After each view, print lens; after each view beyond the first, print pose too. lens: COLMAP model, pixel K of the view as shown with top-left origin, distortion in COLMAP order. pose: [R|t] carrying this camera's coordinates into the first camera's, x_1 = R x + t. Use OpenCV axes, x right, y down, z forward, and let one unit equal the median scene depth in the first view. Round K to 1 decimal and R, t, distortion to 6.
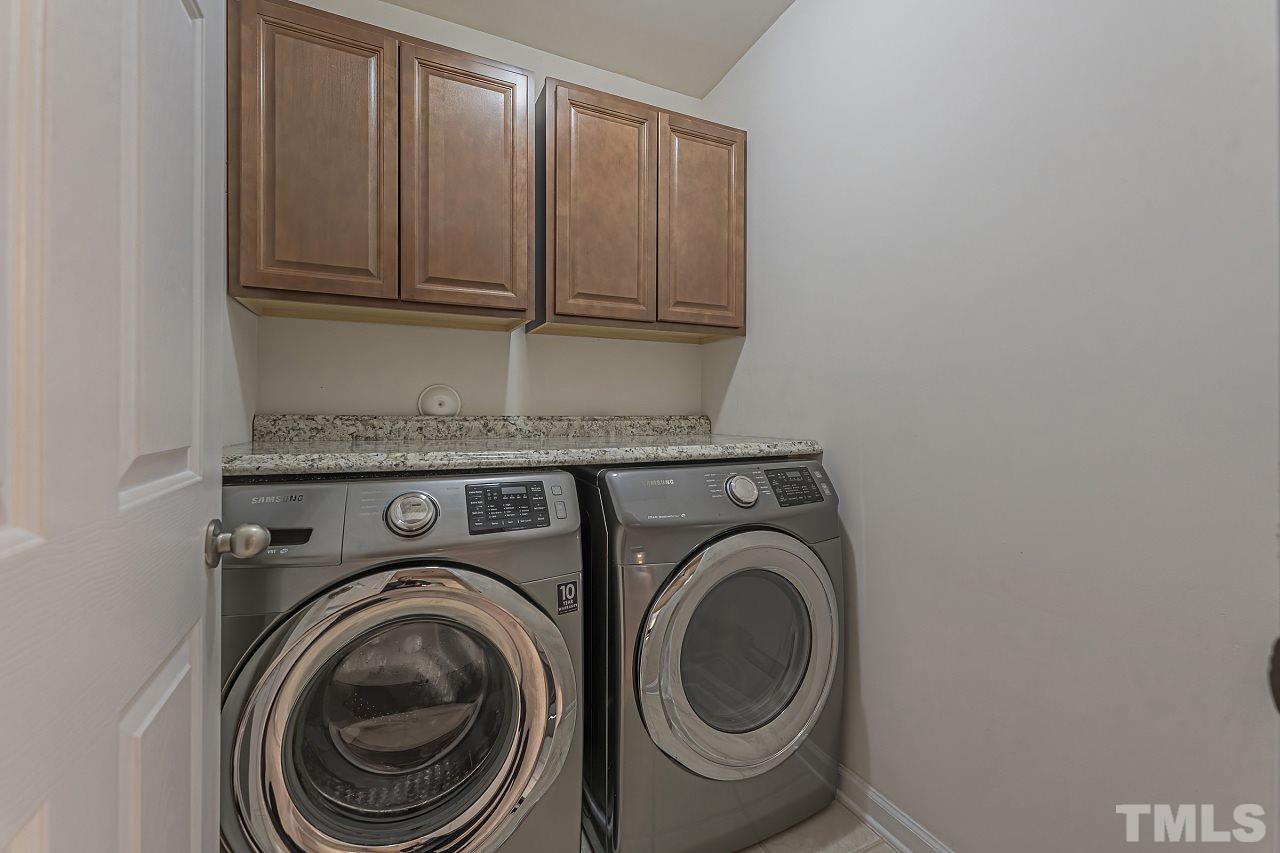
lens RADIAL K [[520.6, 0, 638.2], [0, 520.6, 416.6], [0, 0, 1]] dist [0.001721, 0.000029]
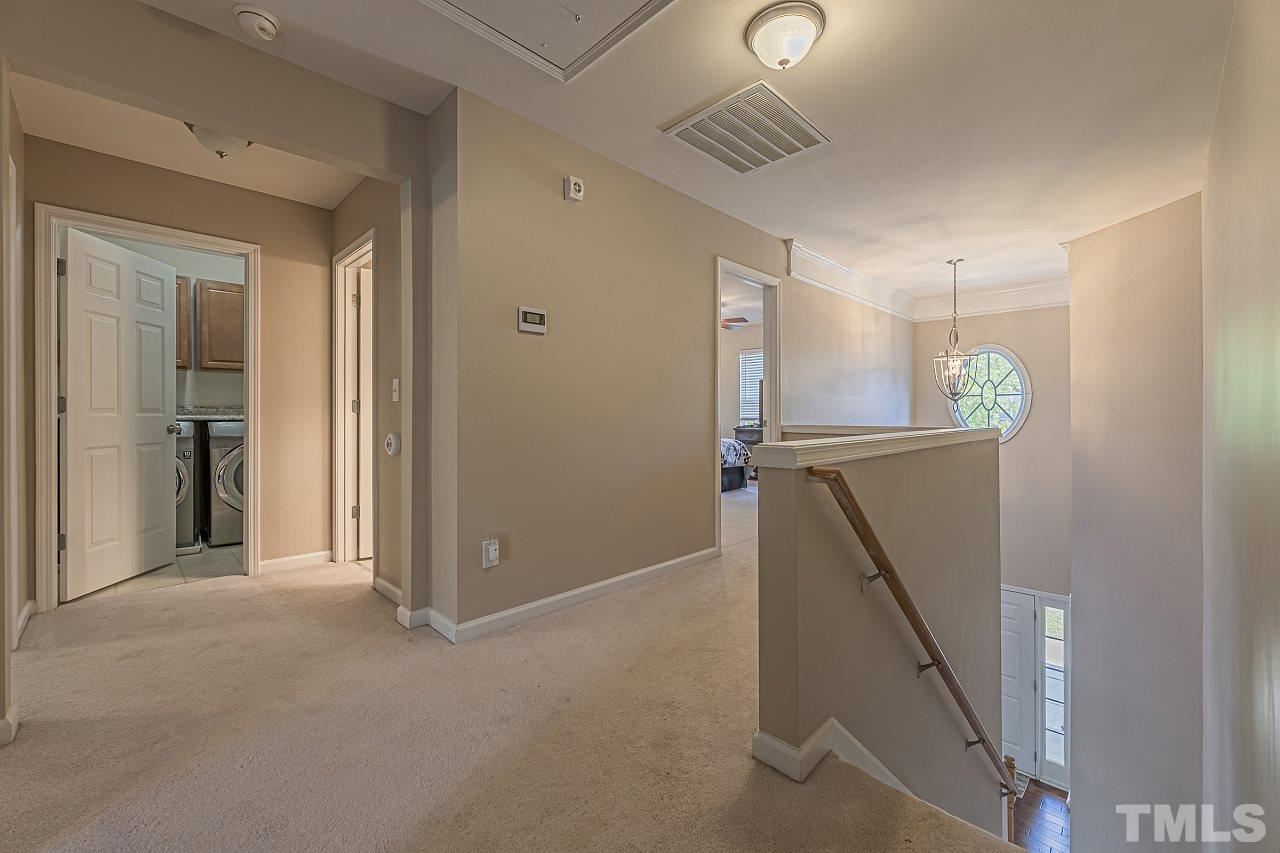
lens RADIAL K [[520.6, 0, 641.3], [0, 520.6, 421.5], [0, 0, 1]] dist [0.001721, 0.000029]
pose [[0.943209, -0.004749, 0.332167, 1.056127], [0.005026, 0.999987, 0.000025, 0.091524], [-0.332163, 0.001646, 0.943221, -2.224536]]
